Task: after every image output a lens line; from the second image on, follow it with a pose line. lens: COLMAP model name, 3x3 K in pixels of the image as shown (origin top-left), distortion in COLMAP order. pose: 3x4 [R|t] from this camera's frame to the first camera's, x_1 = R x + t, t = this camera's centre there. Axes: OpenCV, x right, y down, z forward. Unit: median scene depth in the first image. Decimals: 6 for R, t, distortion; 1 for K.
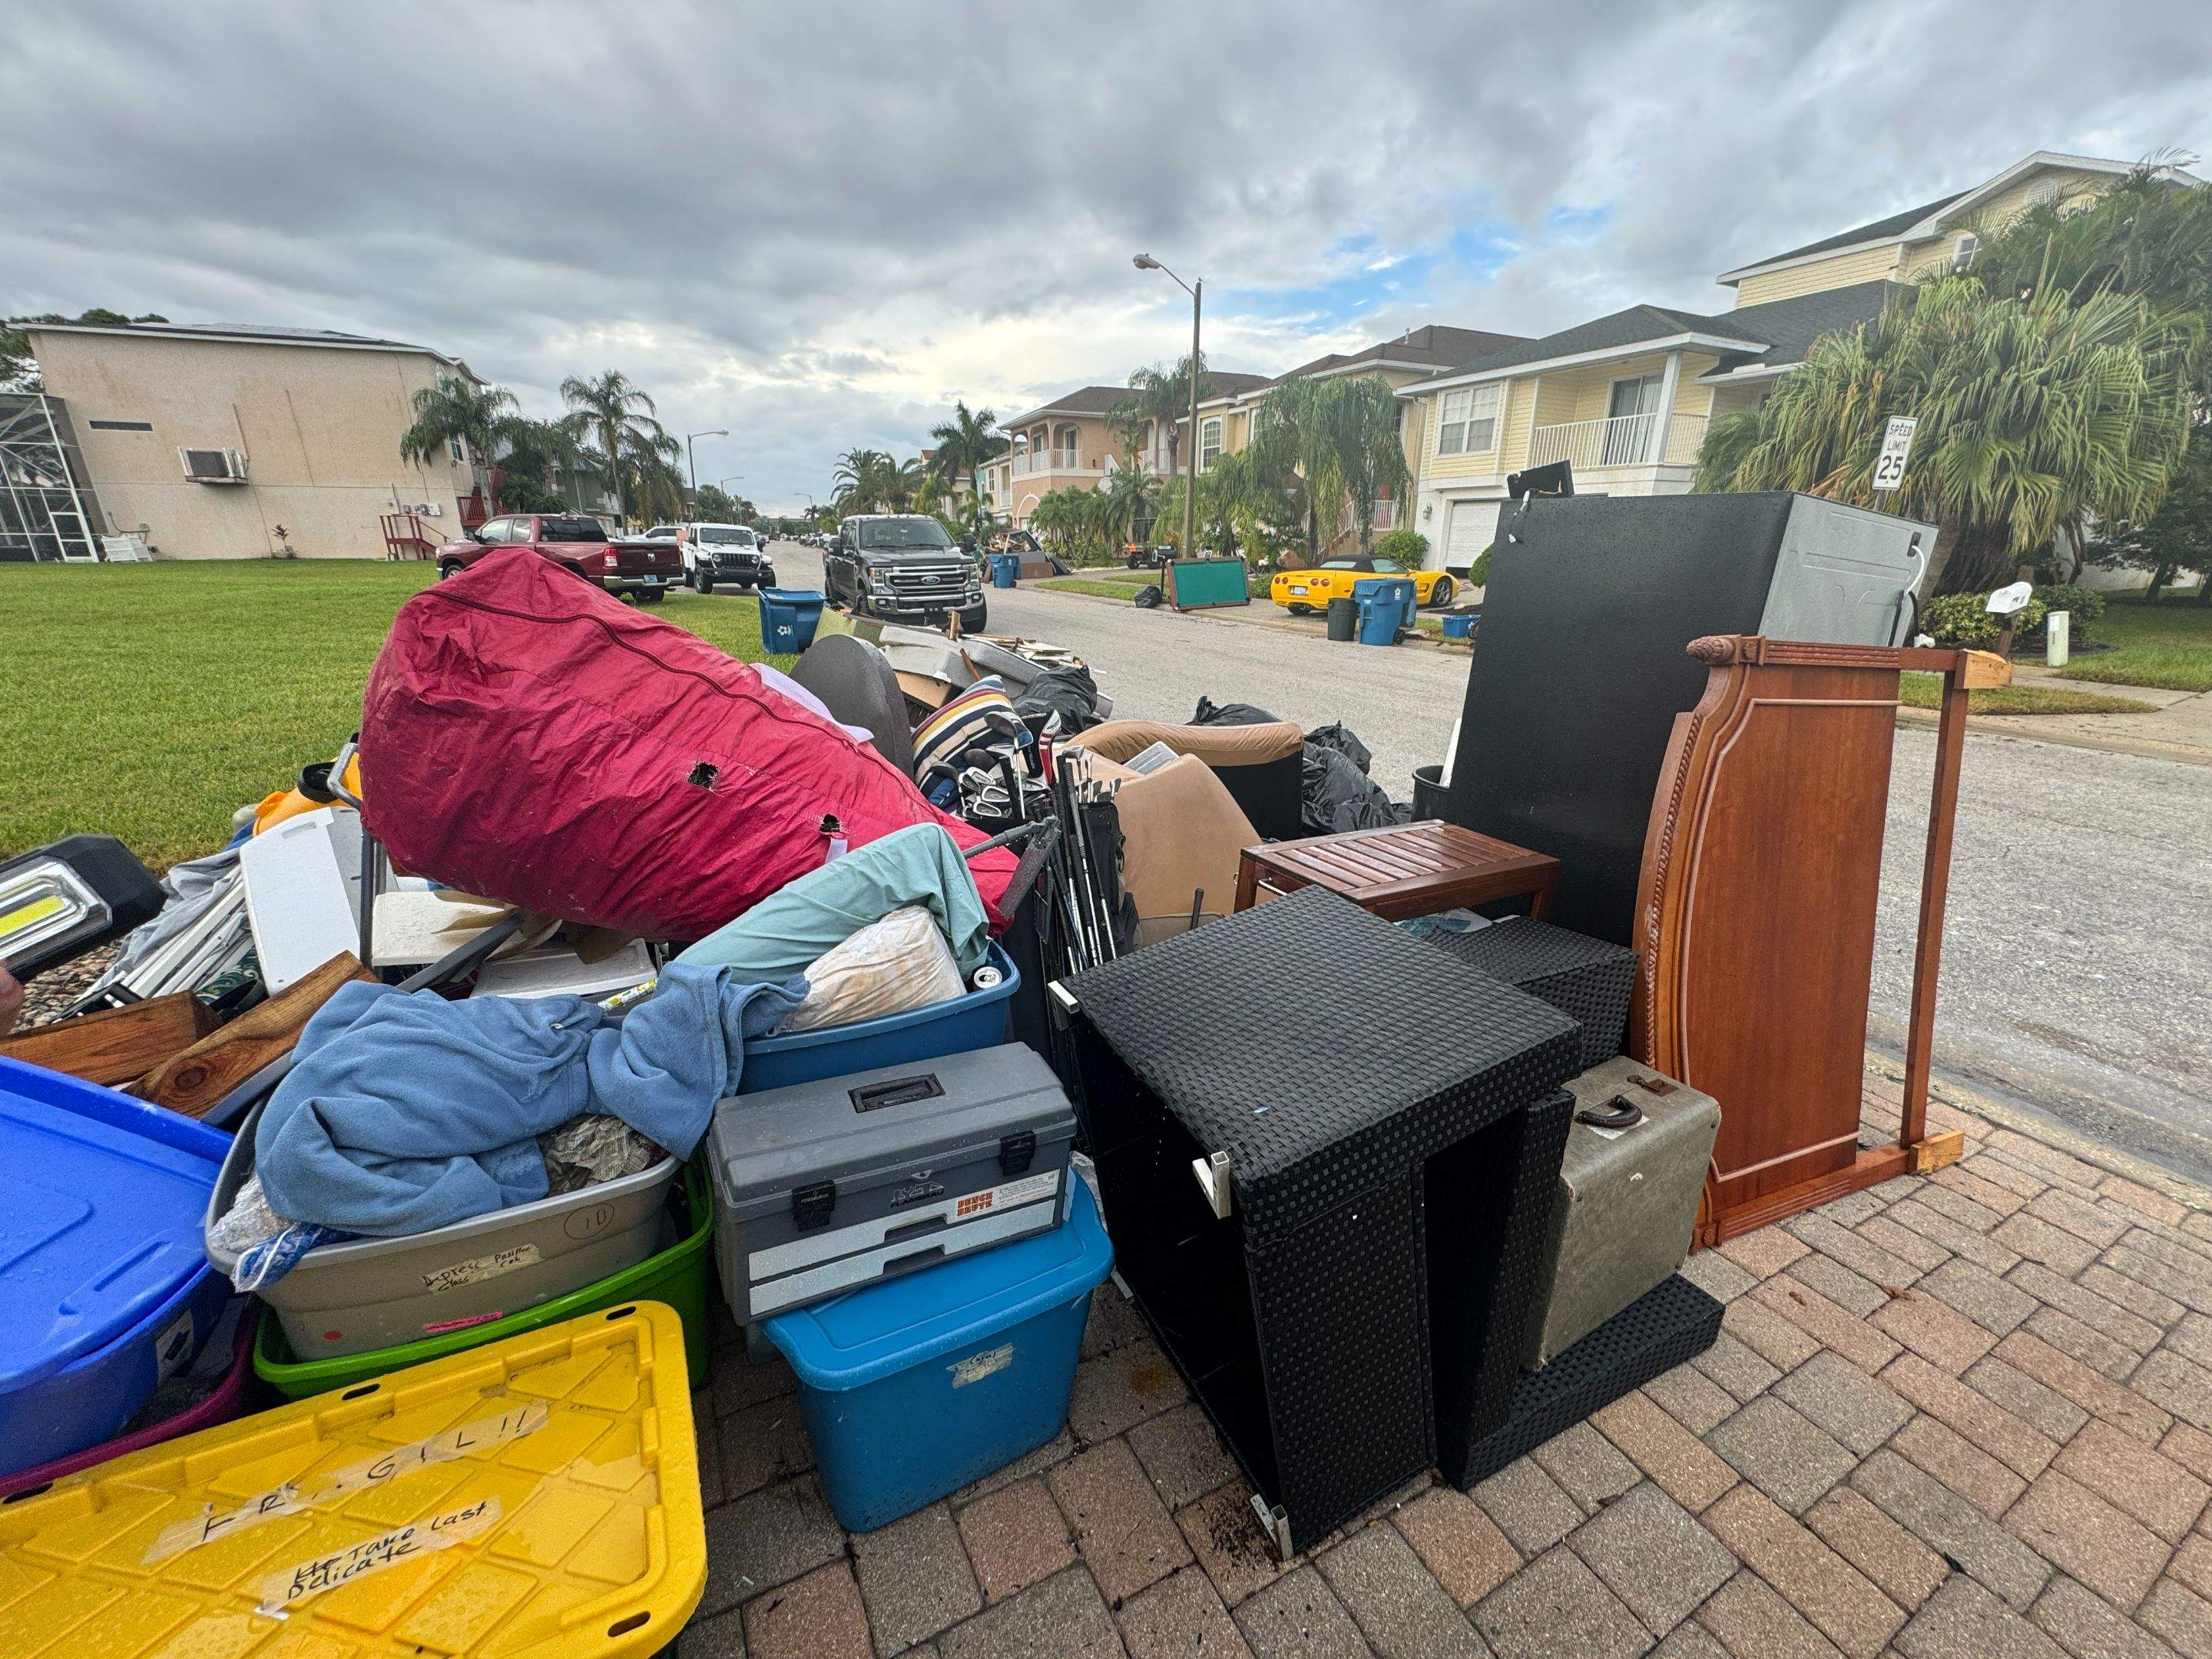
lens RADIAL K [[887.7, 0, 1104.9], [0, 887.7, 828.6], [0, 0, 1]] dist [0.002092, 0.000063]
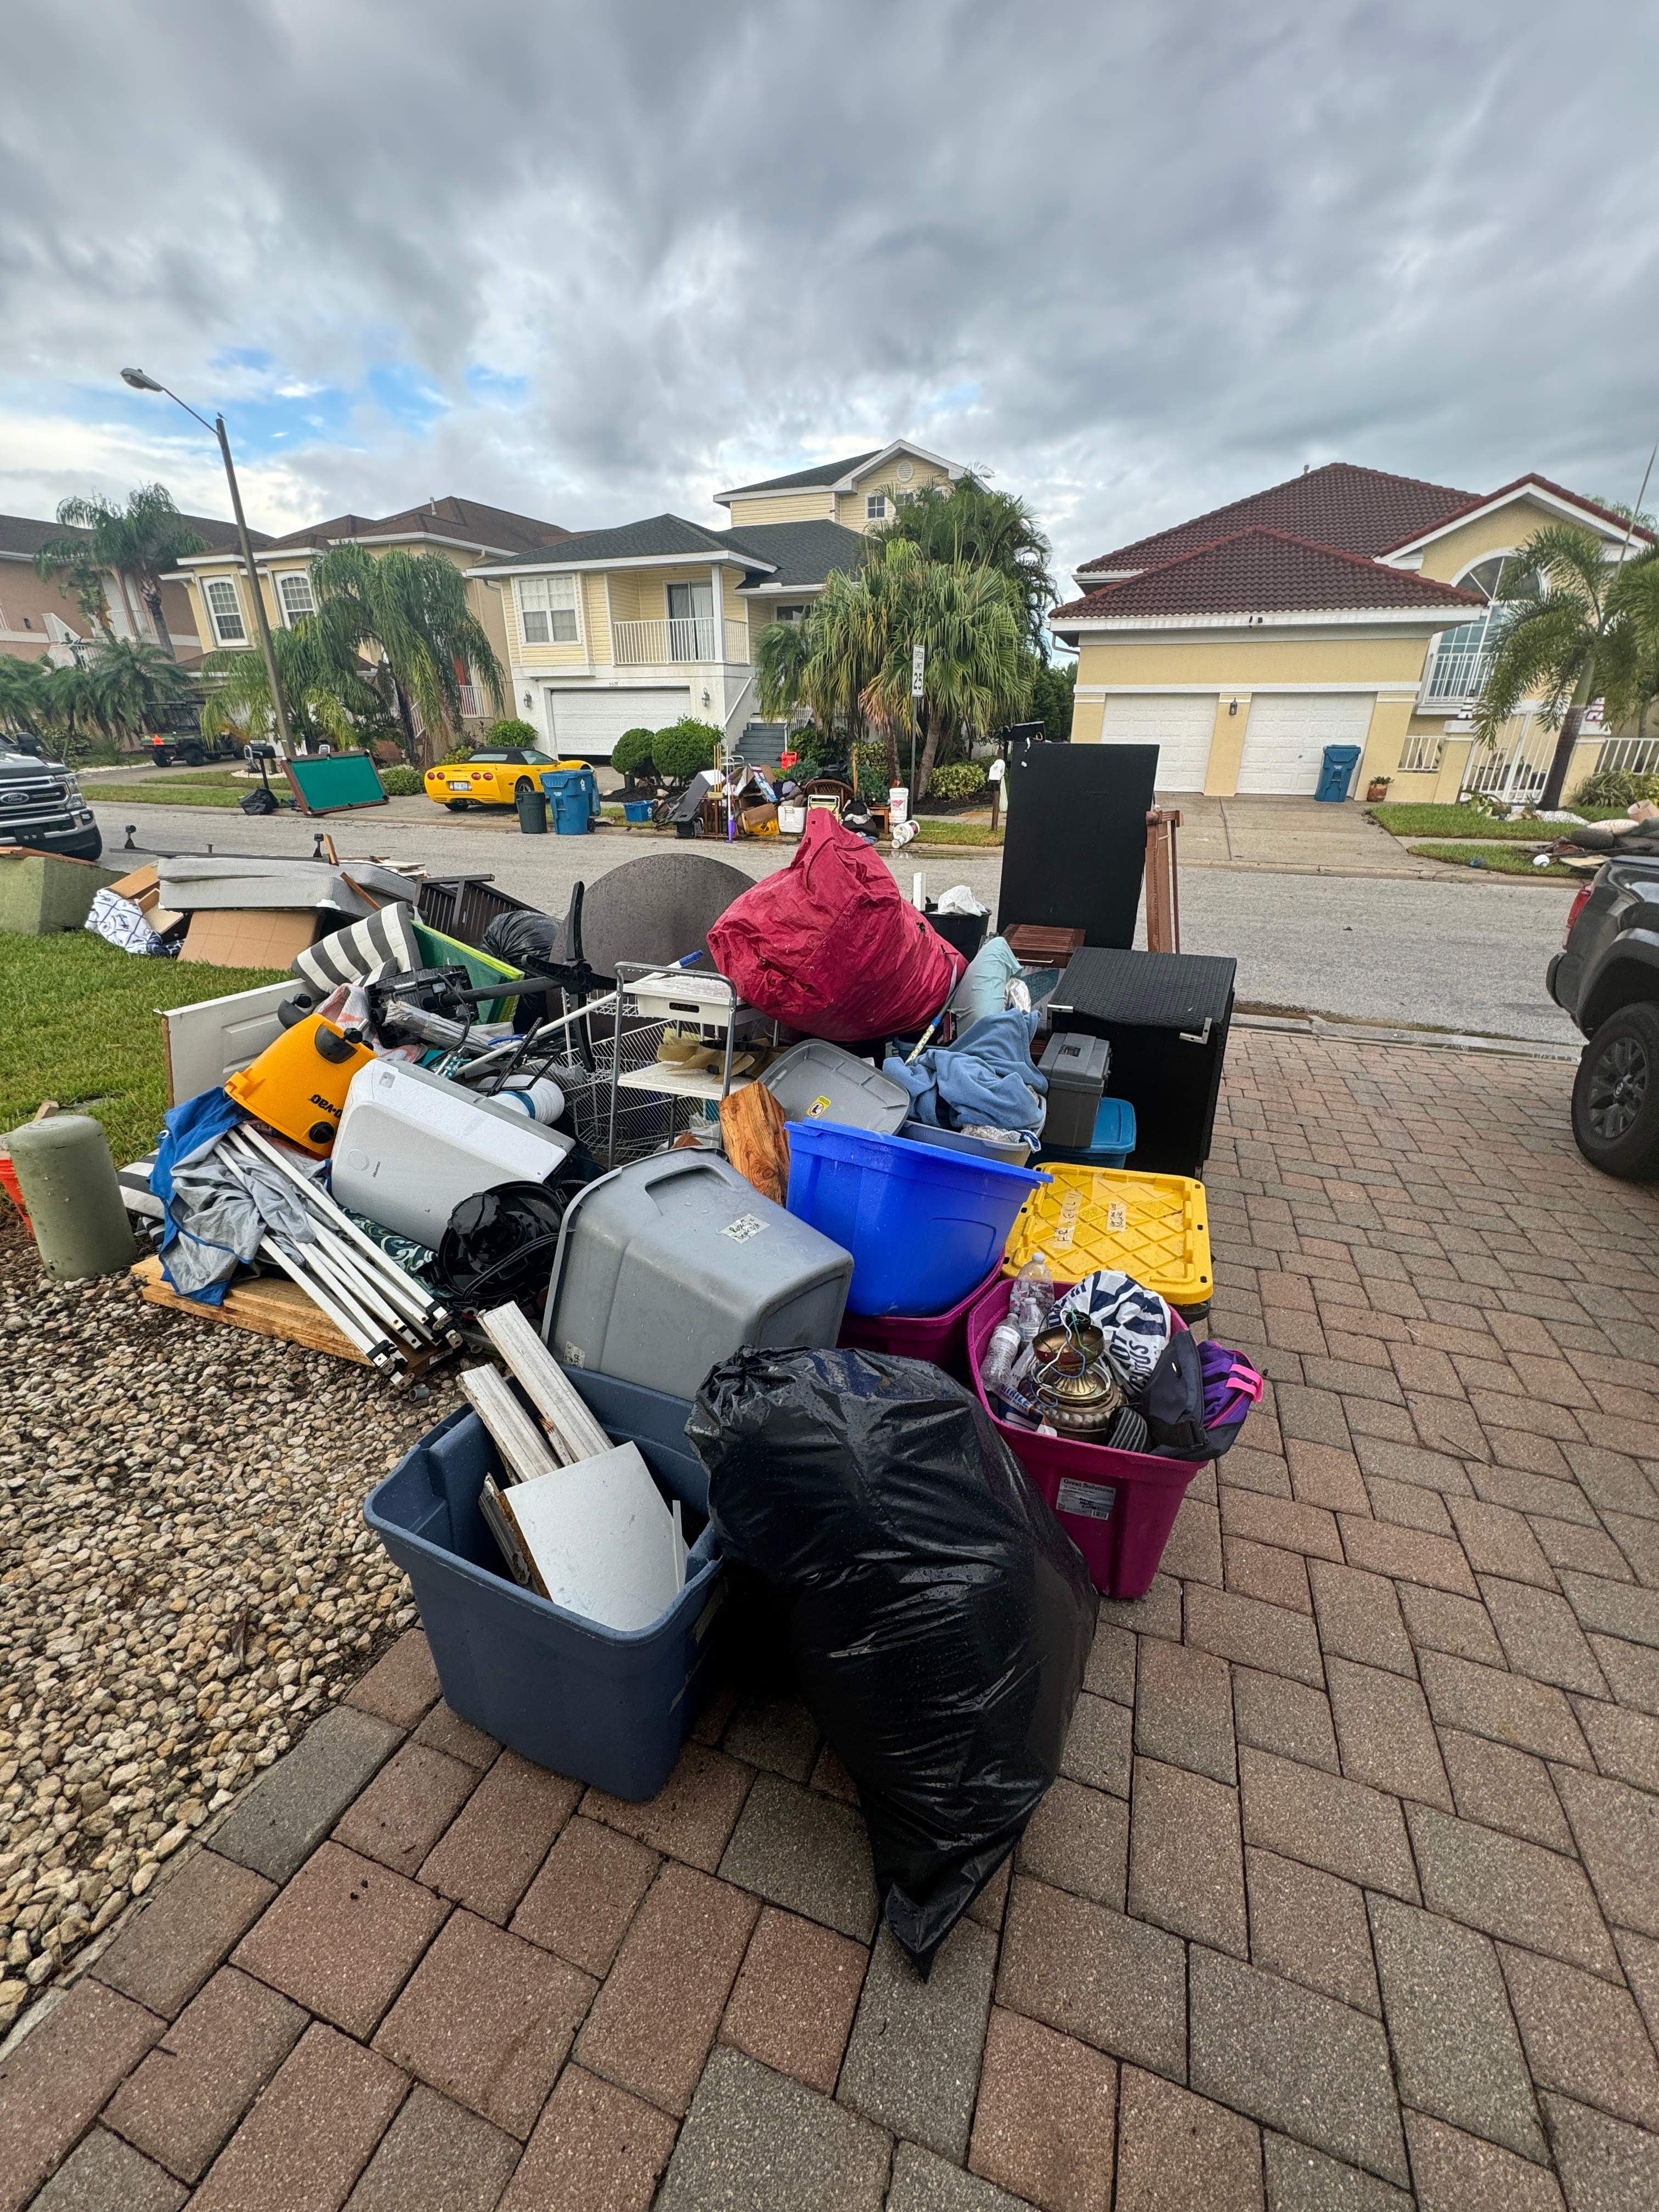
lens RADIAL K [[886.5, 0, 831.8], [0, 886.5, 1103.5], [0, 0, 1]] dist [0.000047, -0.000322]
pose [[0.751306, -0.268206, 0.602996, -0.115475], [0.210217, 0.963360, 0.166571, -0.003684], [-0.625578, 0.001614, 0.780160, -0.019137]]
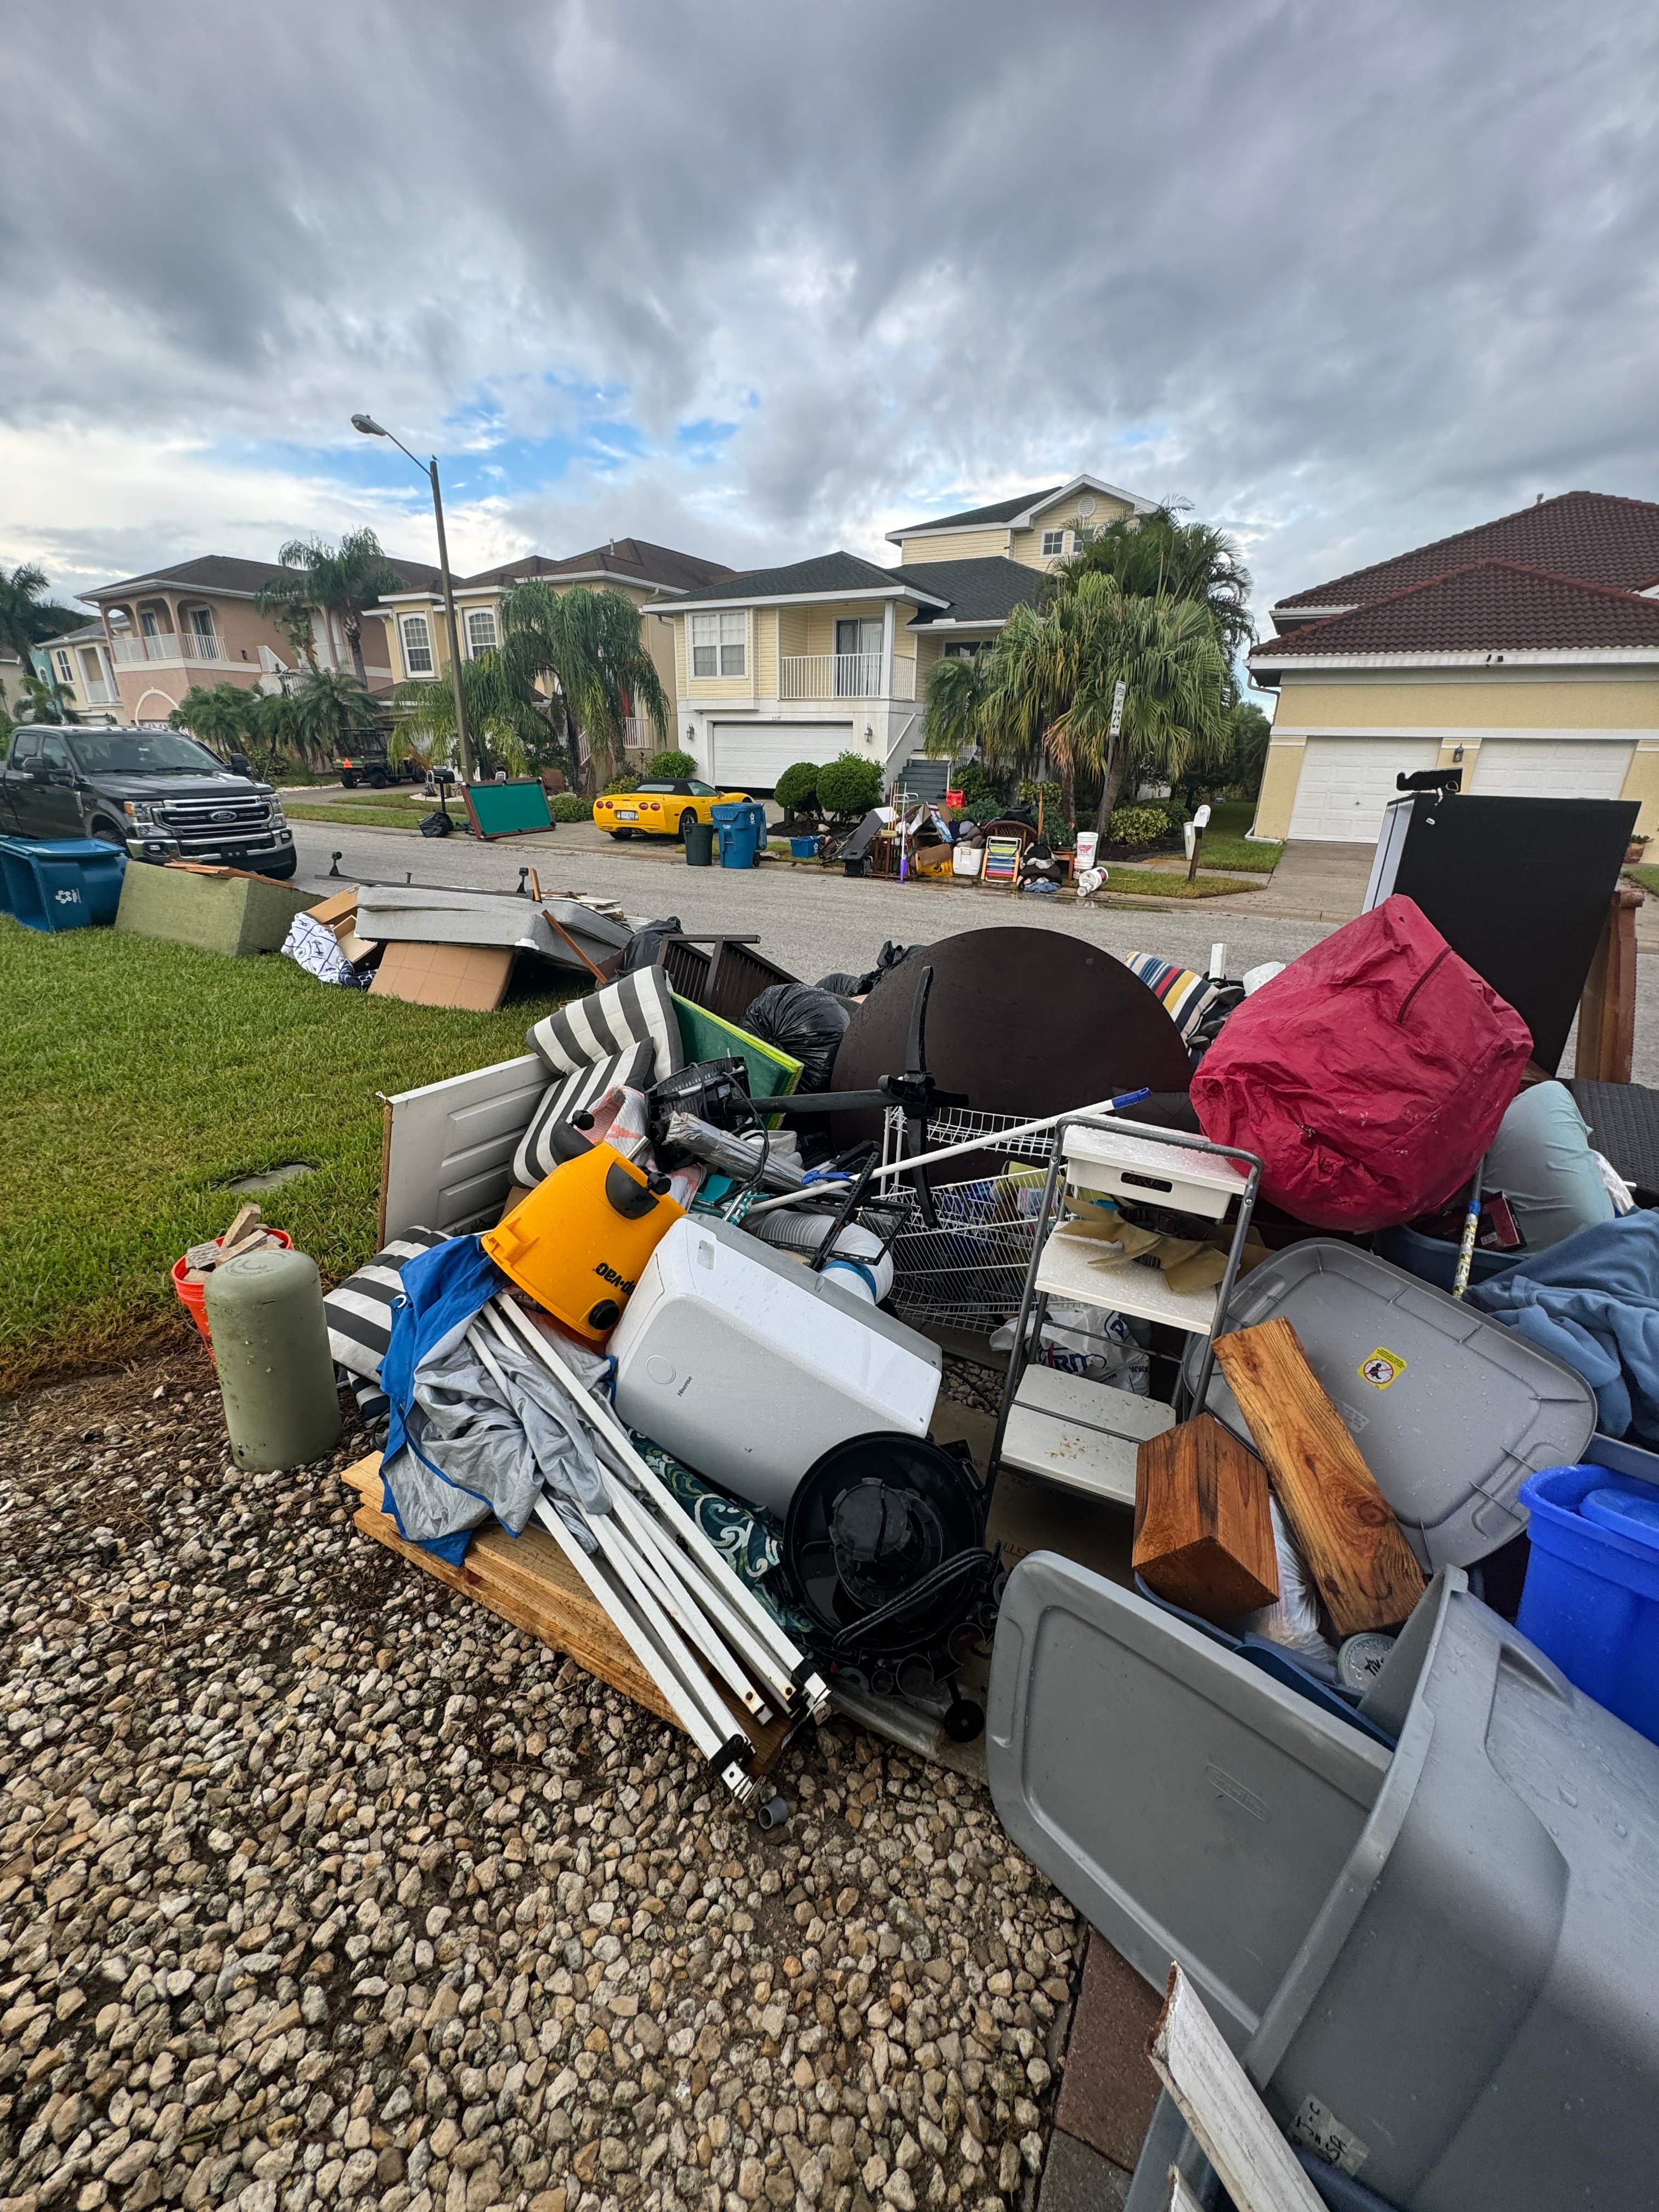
lens RADIAL K [[886.5, 0, 831.8], [0, 886.5, 1103.5], [0, 0, 1]] dist [0.000047, -0.000322]
pose [[0.833930, -0.192655, 0.517151, -0.117864], [0.158240, 0.981214, 0.110363, -0.019019], [-0.528697, -0.010201, 0.848749, 0.029171]]
